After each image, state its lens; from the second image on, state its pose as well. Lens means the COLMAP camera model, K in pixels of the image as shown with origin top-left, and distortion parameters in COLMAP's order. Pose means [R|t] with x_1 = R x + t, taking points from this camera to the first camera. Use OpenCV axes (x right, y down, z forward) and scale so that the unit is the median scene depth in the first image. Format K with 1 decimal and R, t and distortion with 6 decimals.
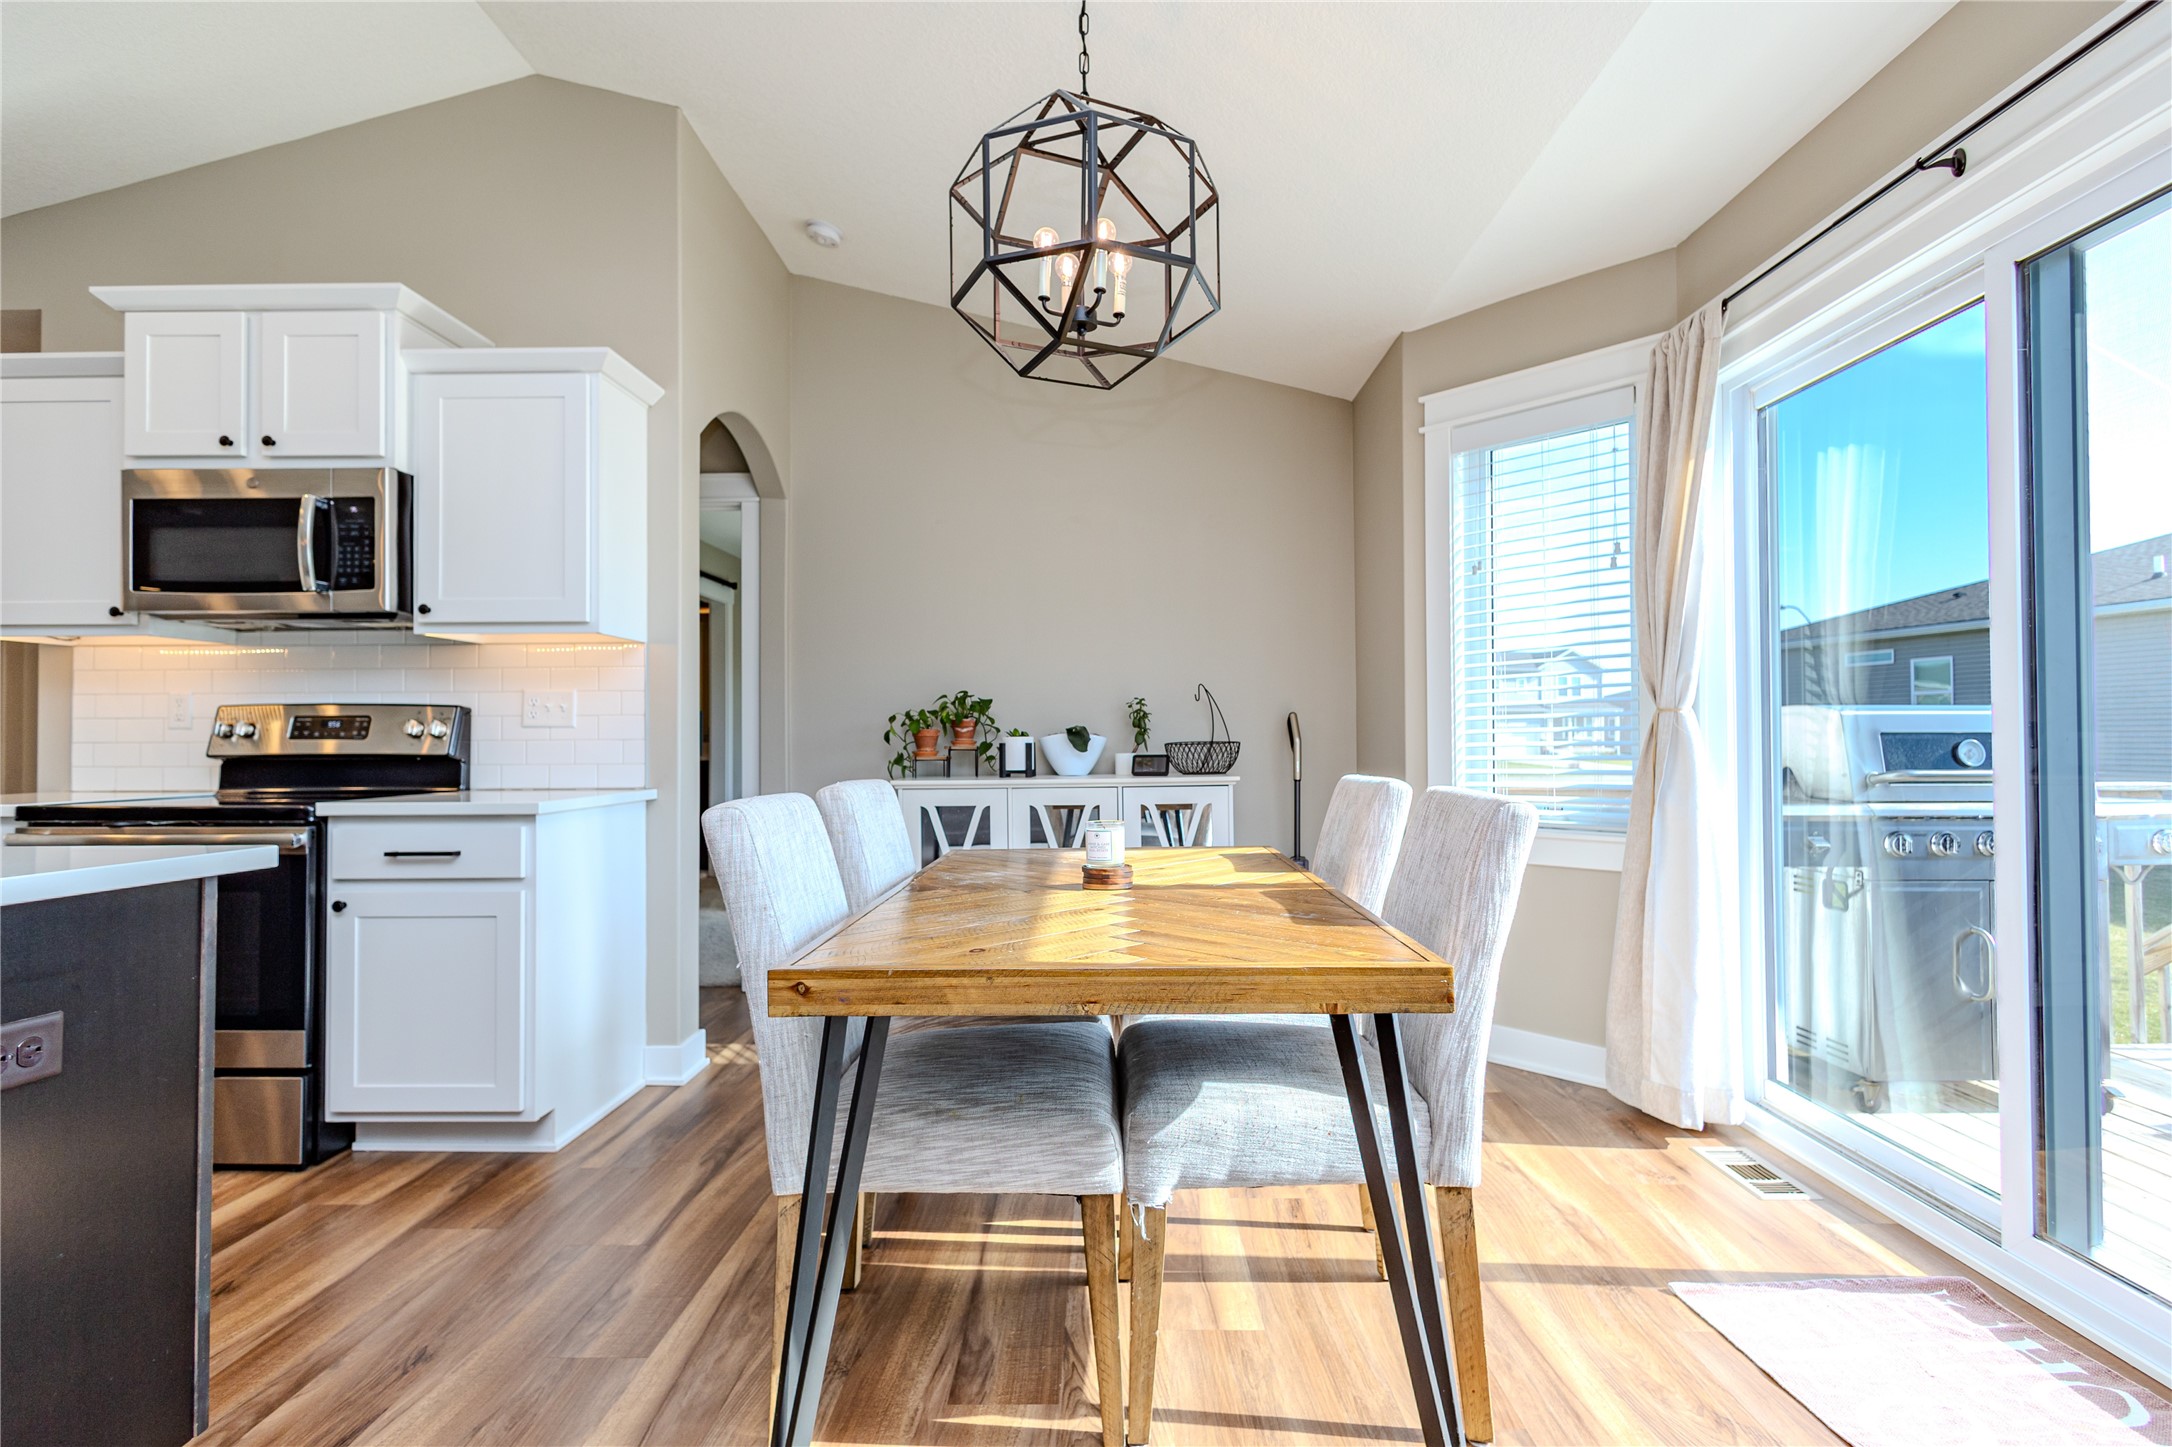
lens RADIAL K [[1016.3, 0, 1086.0], [0, 1016.3, 723.5], [0, 0, 1]] dist [0.009306, -0.001311]
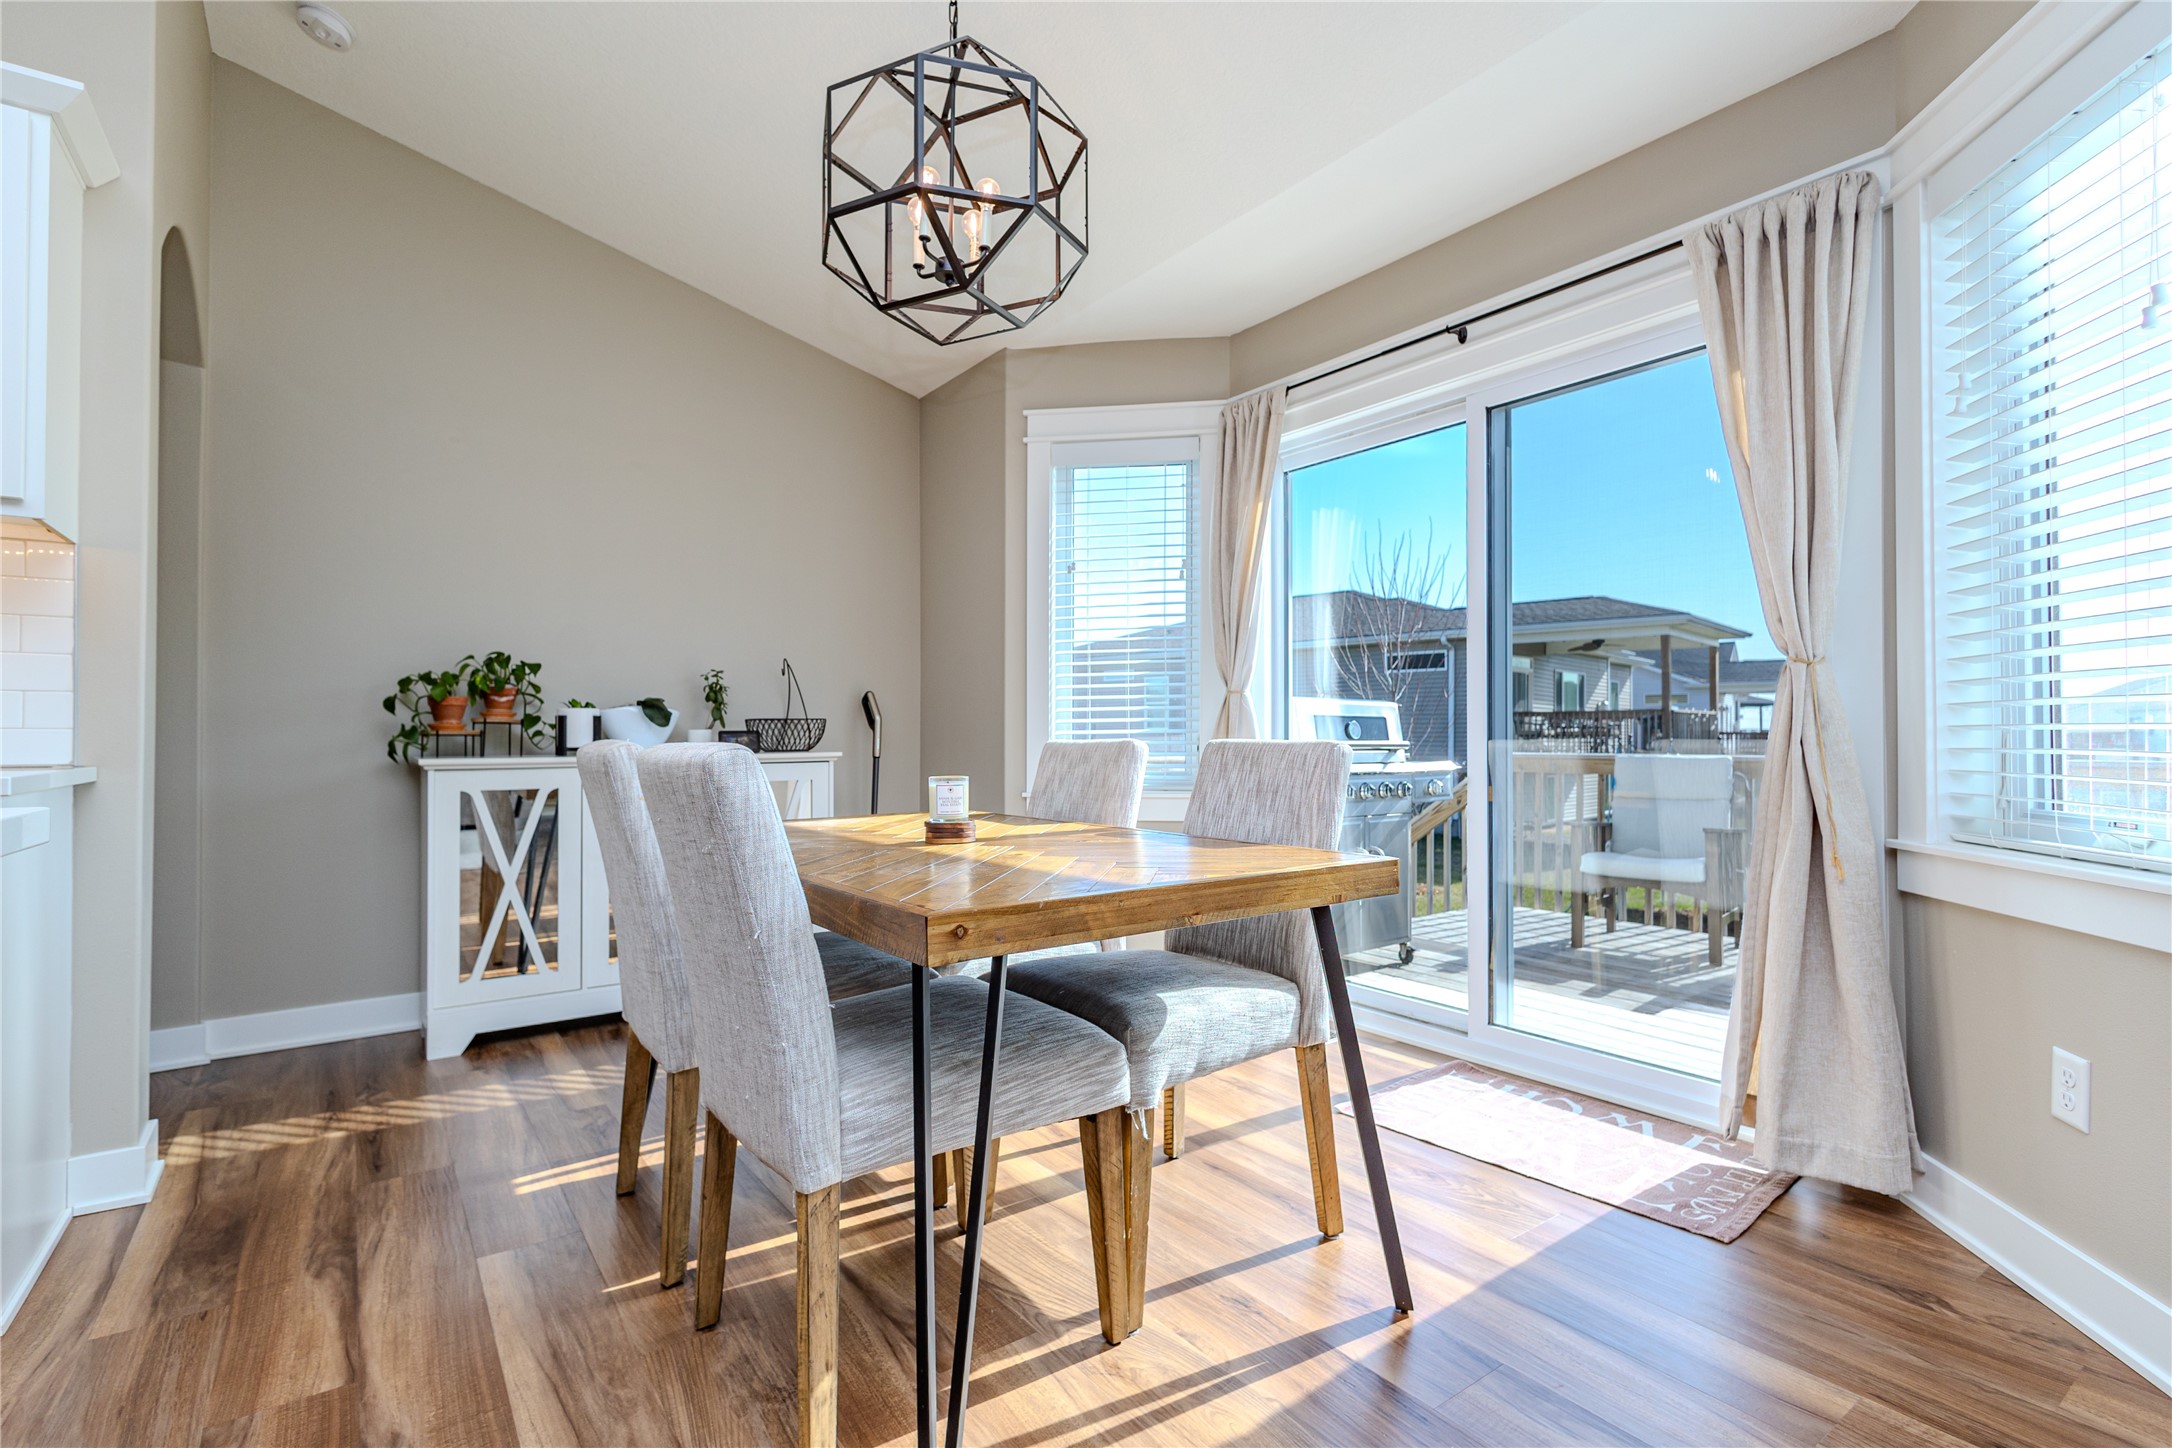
lens RADIAL K [[1005.4, 0, 1082.2], [0, 1005.4, 723.7], [0, 0, 1]] dist [0.010519, -0.001162]
pose [[0.796394, 0.013458, 0.604628, -0.337504], [-0.013388, 0.999900, -0.004623, 0.033273], [-0.604629, -0.004413, 0.796495, 0.092658]]
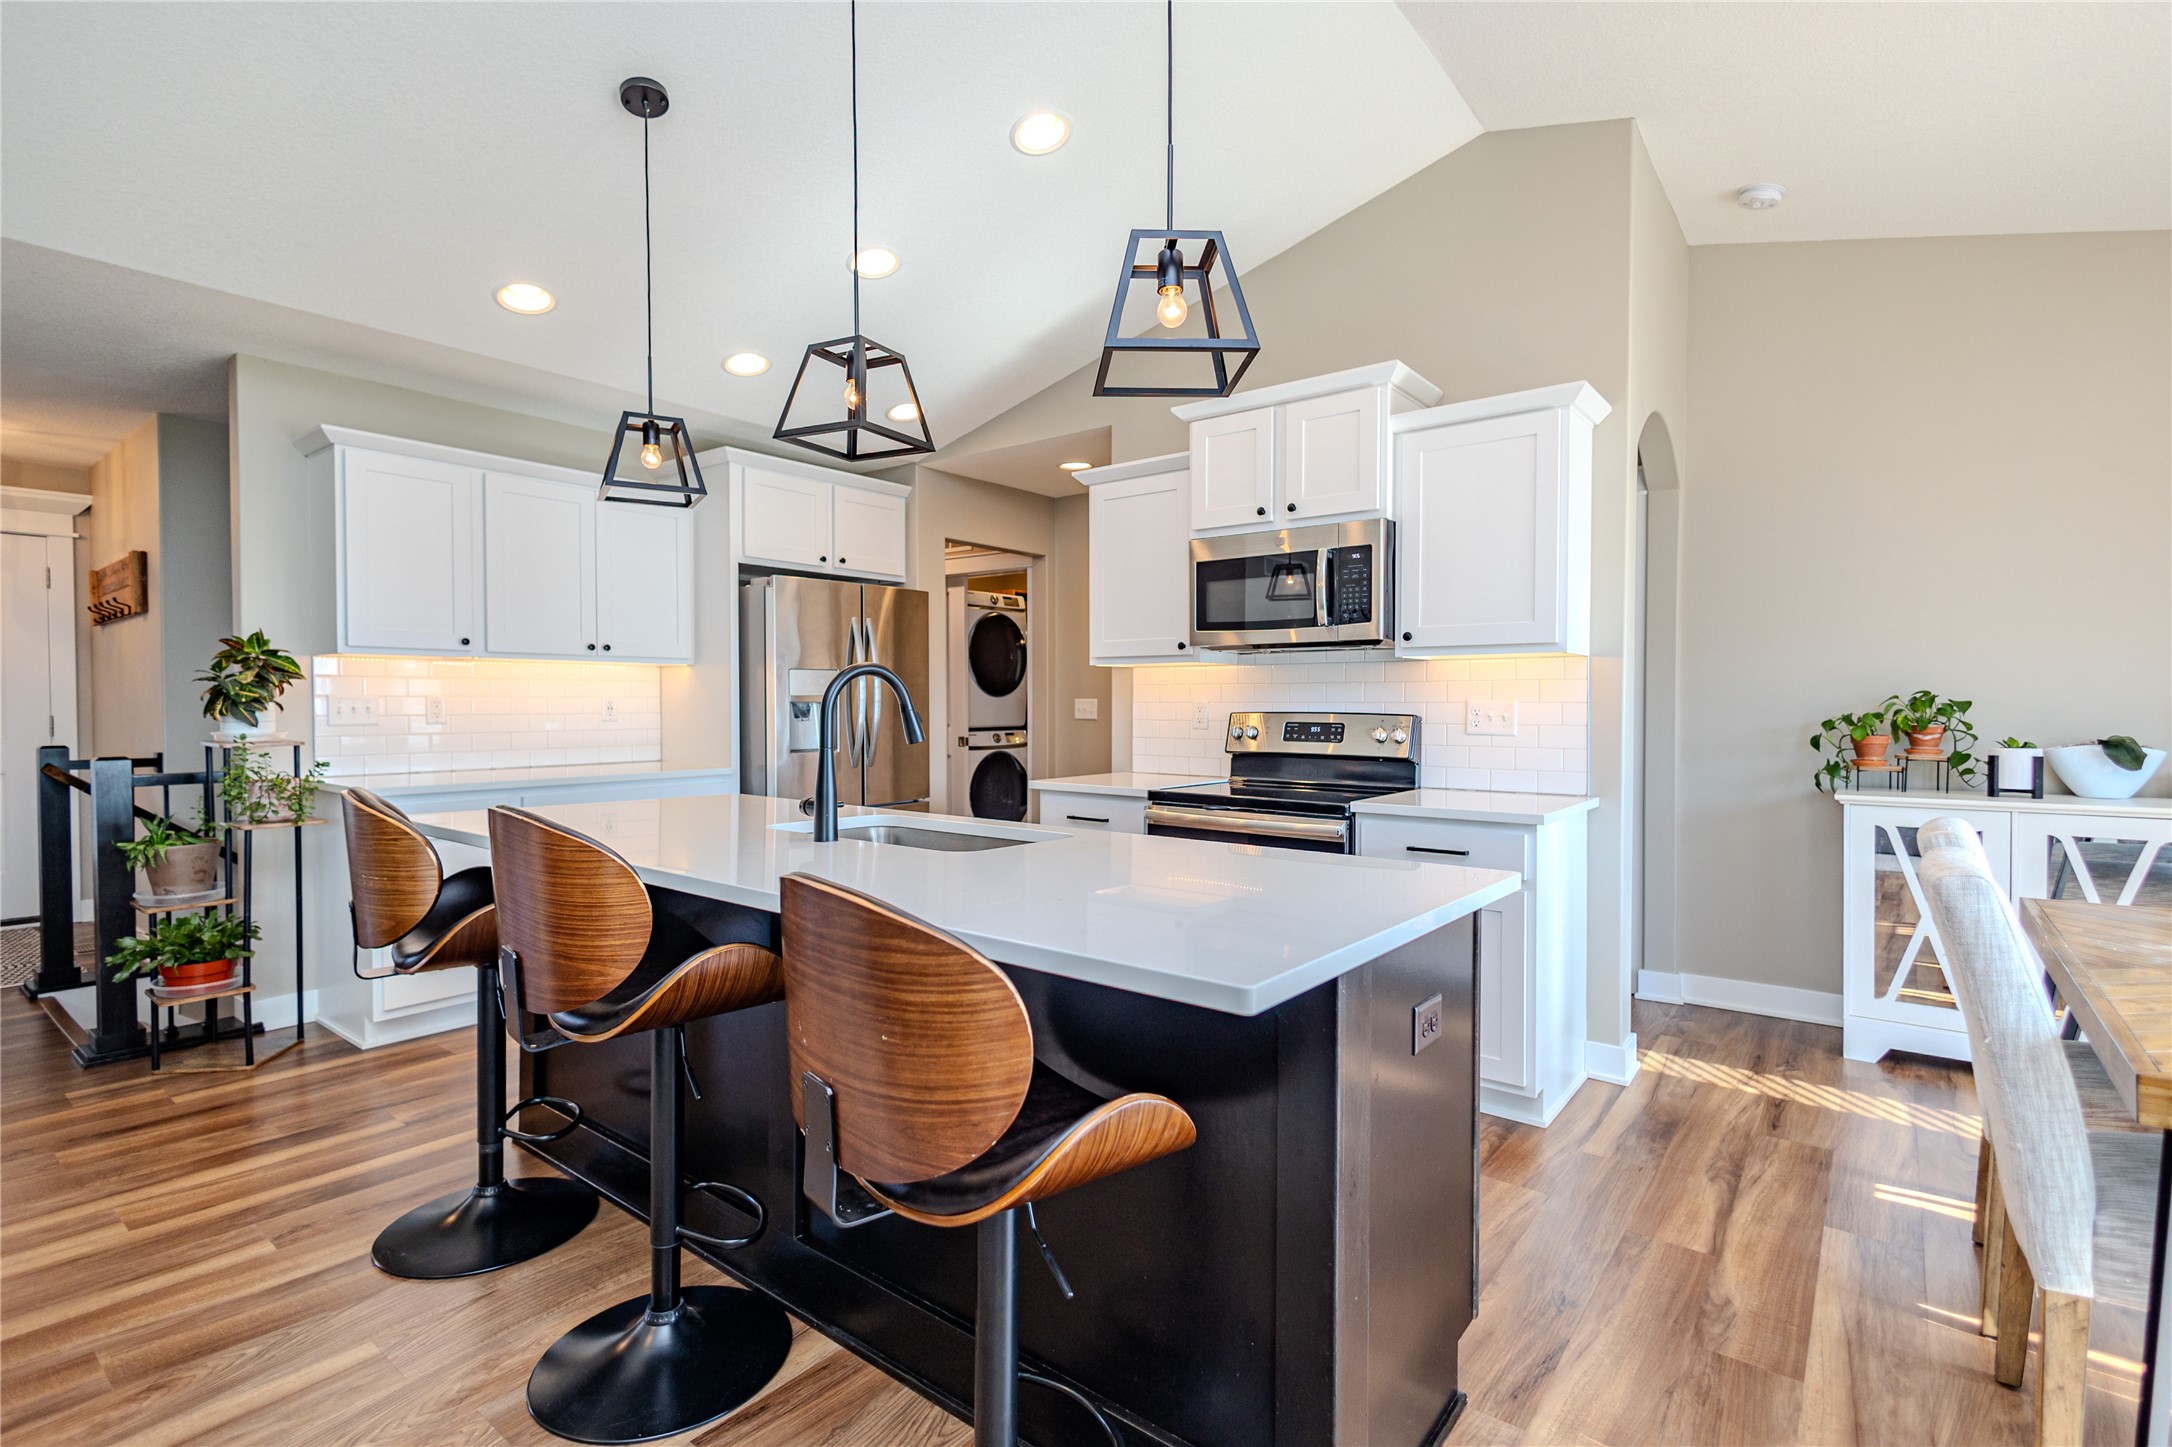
lens RADIAL K [[1013.1, 0, 1086.0], [0, 1013.1, 723.5], [0, 0, 1]] dist [0.011505, -0.000144]
pose [[0.799187, 0.018039, -0.600812, -0.238692], [0.004157, 0.999360, 0.035534, -0.054199], [0.601068, -0.030896, 0.798600, -0.150809]]
